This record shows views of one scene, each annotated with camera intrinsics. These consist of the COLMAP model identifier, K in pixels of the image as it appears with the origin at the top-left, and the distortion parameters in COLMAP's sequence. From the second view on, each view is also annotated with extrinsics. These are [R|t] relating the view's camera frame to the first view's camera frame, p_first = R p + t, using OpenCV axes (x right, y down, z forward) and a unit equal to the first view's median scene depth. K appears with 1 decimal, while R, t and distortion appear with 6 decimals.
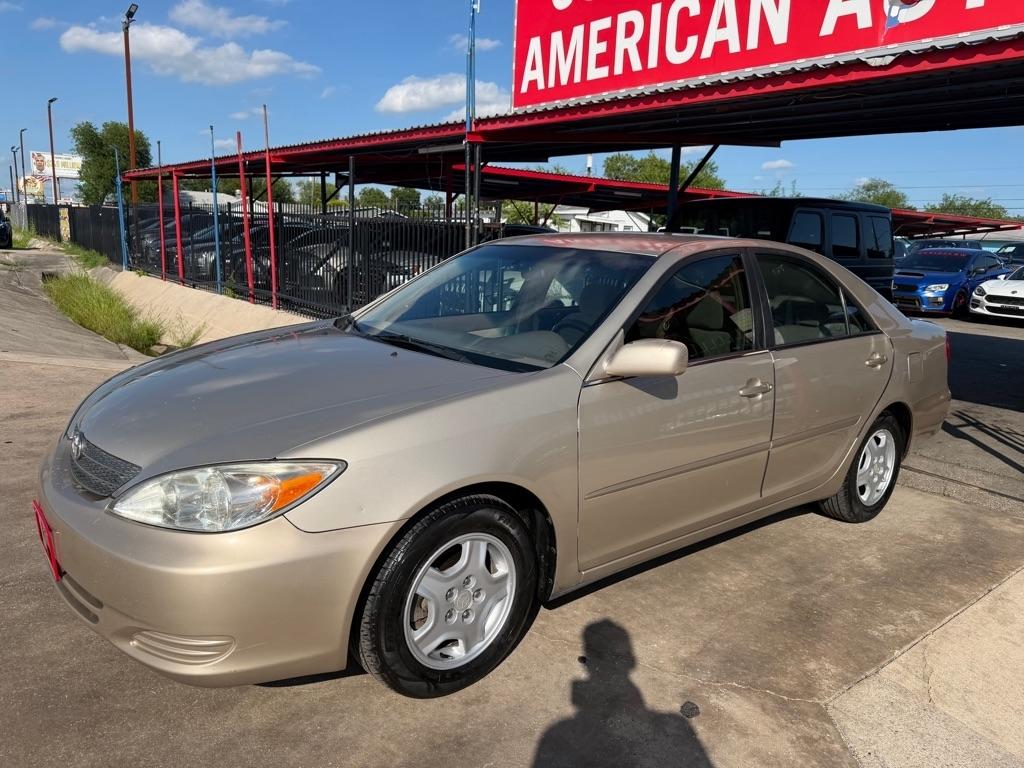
lens RADIAL K [[729.7, 0, 505.5], [0, 729.7, 389.6], [0, 0, 1]] dist [0.016695, -0.024454]
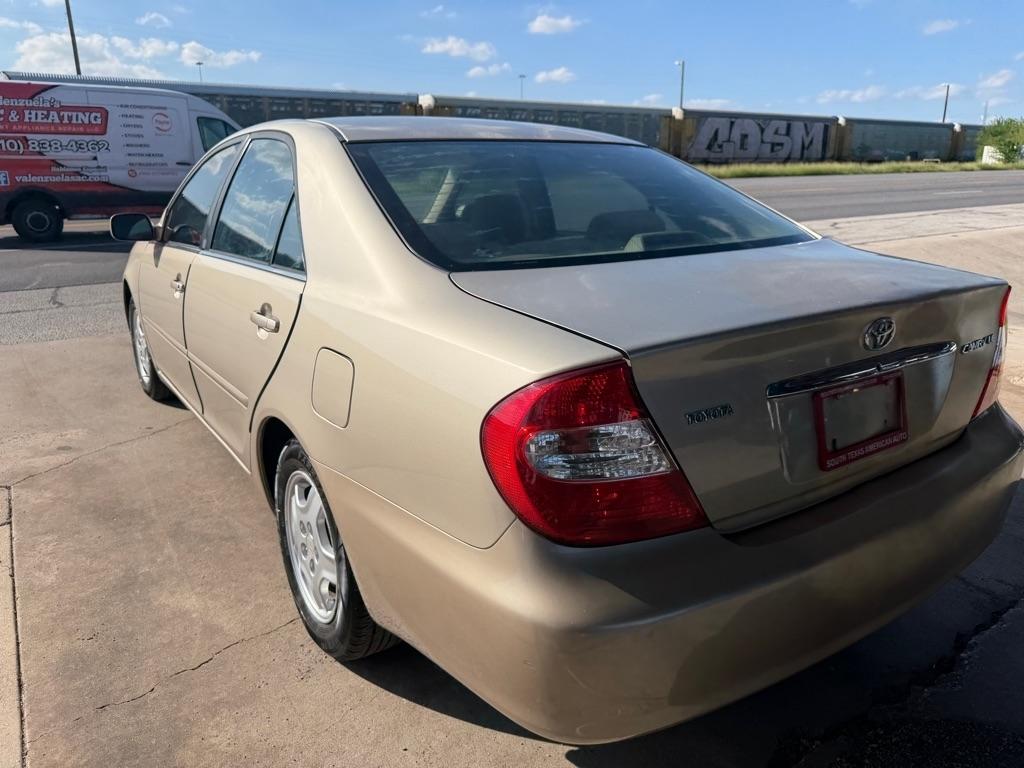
lens RADIAL K [[729.7, 0, 508.3], [0, 729.7, 379.2], [0, 0, 1]] dist [0.016695, -0.024454]
pose [[-0.087018, 0.231582, -0.968916, 0.609123], [-0.197841, 0.949215, 0.244641, -0.101337], [0.976364, 0.212980, -0.036783, 0.719823]]
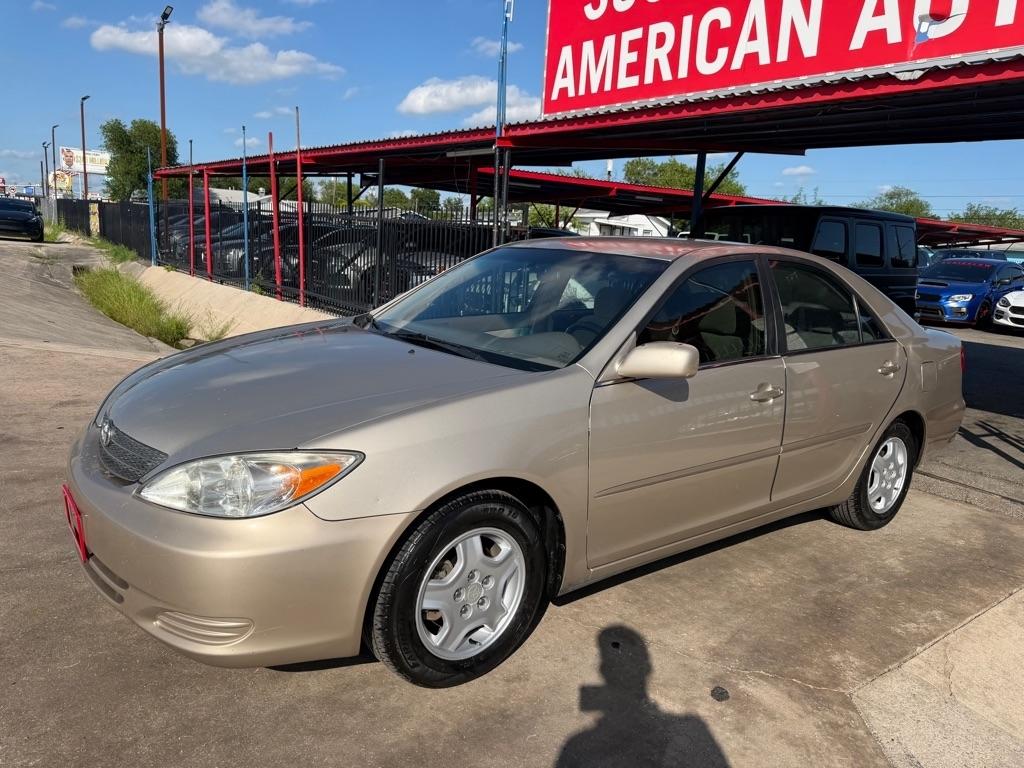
lens RADIAL K [[729.7, 0, 501.0], [0, 729.7, 382.9], [0, 0, 1]] dist [0.016695, -0.024454]
pose [[0.999410, 0.022515, -0.025938, -0.016786], [-0.022799, 0.999683, -0.010714, 0.003133], [0.025688, 0.011299, 0.999606, -0.024140]]
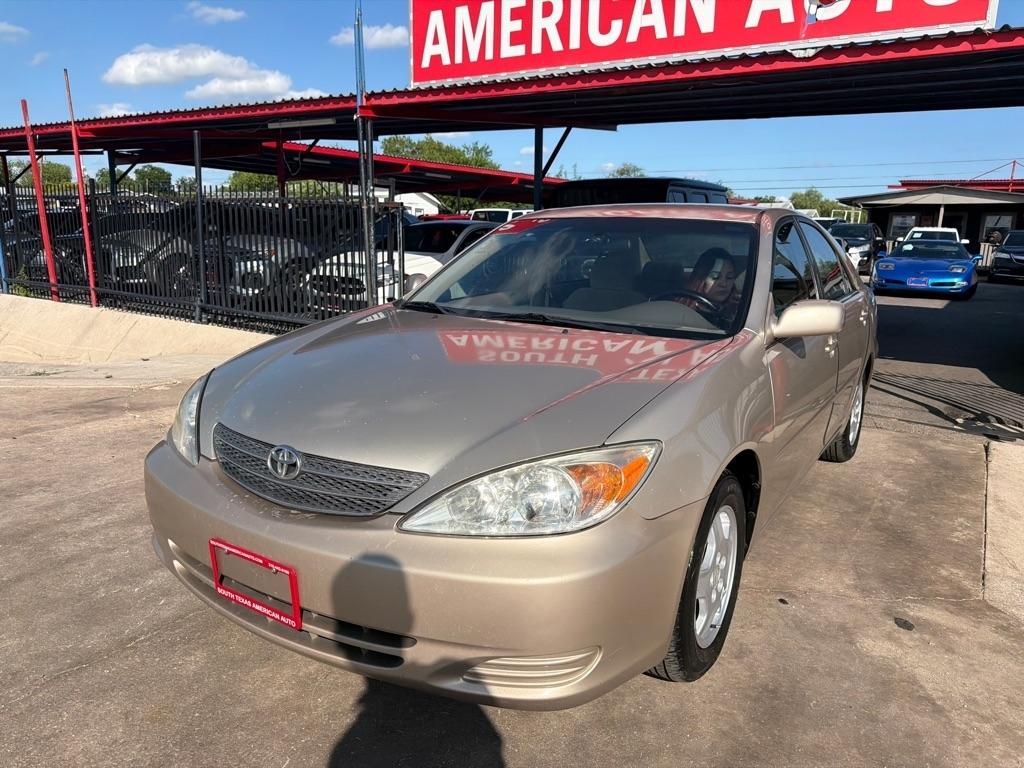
lens RADIAL K [[729.7, 0, 518.5], [0, 729.7, 388.1], [0, 0, 1]] dist [0.016695, -0.024454]
pose [[0.948627, -0.086134, 0.304447, -0.229378], [0.080135, 0.996265, 0.032168, -0.003091], [-0.306080, -0.006118, 0.951986, 0.040652]]
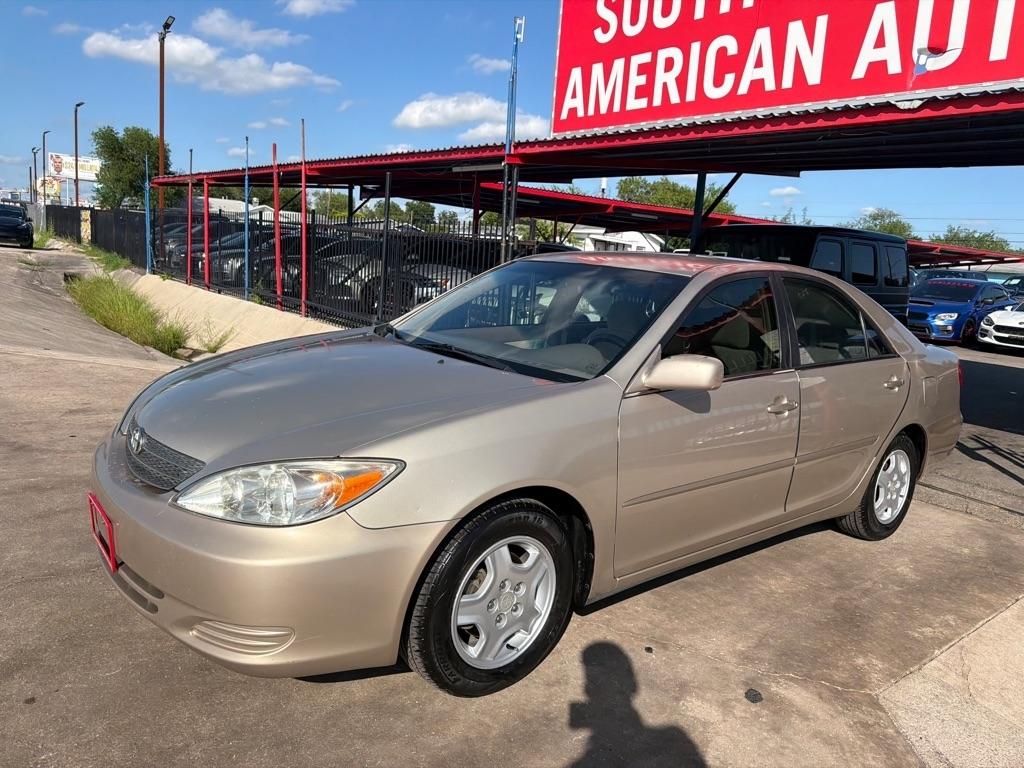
lens RADIAL K [[729.7, 0, 523.7], [0, 729.7, 371.5], [0, 0, 1]] dist [0.016695, -0.024454]
pose [[0.999414, 0.030859, 0.014794, -0.043925], [-0.030161, 0.998518, -0.045308, 0.006182], [-0.016170, 0.044835, 0.998864, -0.036384]]
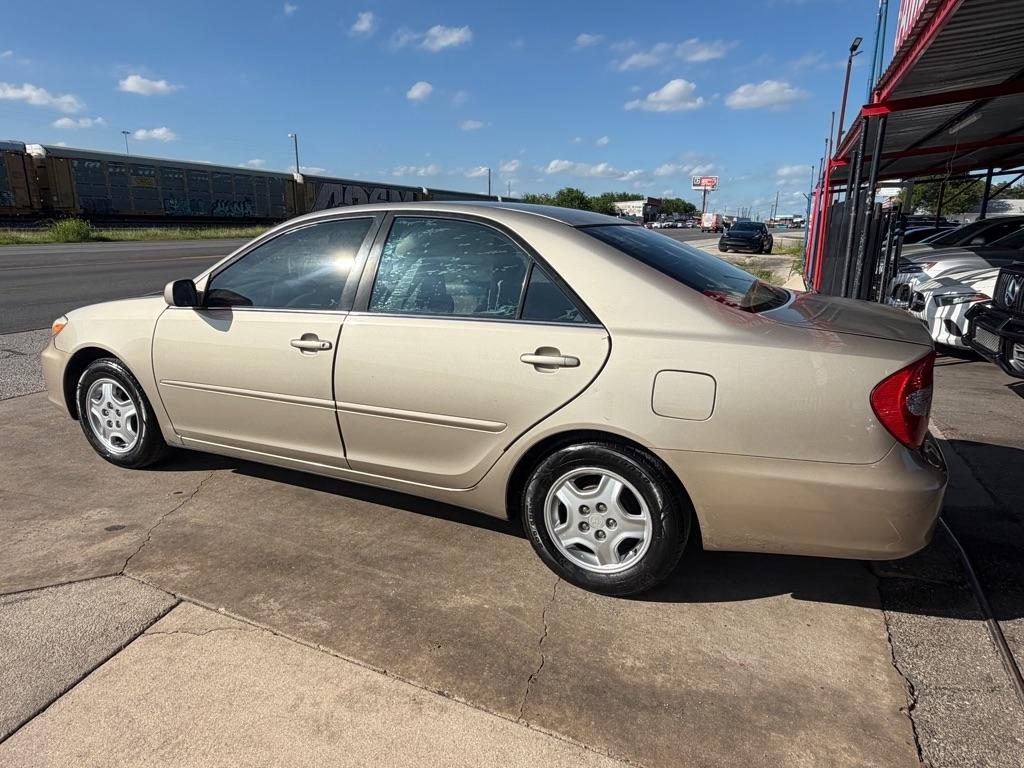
lens RADIAL K [[616.1, 0, 507.9], [0, 616.1, 379.3], [0, 0, 1]] dist [-0.000159, 0.000398]
pose [[0.450447, 0.176470, -0.875189, 0.607138], [-0.171981, 0.979063, 0.108899, -0.048164], [0.876082, 0.101462, 0.471365, 0.396836]]
